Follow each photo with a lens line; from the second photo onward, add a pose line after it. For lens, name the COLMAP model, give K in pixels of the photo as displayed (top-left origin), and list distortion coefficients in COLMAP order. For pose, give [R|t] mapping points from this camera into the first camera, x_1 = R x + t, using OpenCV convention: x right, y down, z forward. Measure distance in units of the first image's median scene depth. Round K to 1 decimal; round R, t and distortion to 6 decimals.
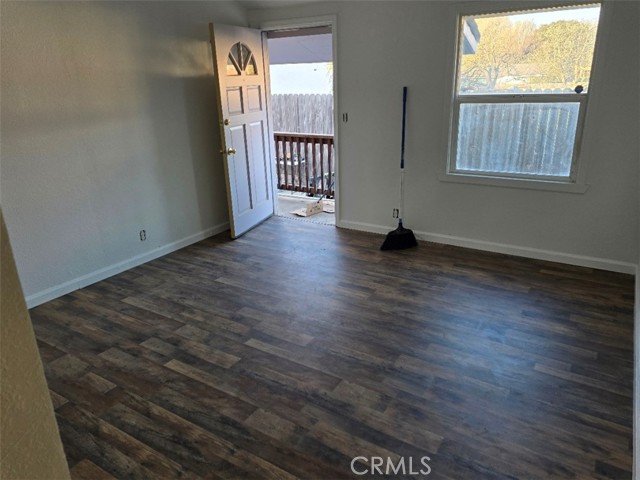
lens RADIAL K [[459.2, 0, 320.7], [0, 459.2, 240.8], [0, 0, 1]] dist [0.068466, -0.051771]
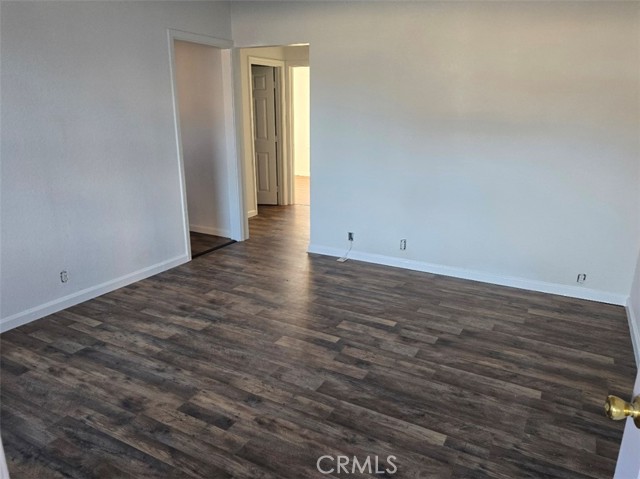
lens RADIAL K [[459.2, 0, 320.4], [0, 459.2, 240.2], [0, 0, 1]] dist [0.068466, -0.051771]
pose [[-0.997751, 0.035597, -0.056800, -0.065175], [-0.004547, 0.809457, 0.587162, -0.575603], [0.066878, 0.586099, -0.807475, 1.685664]]
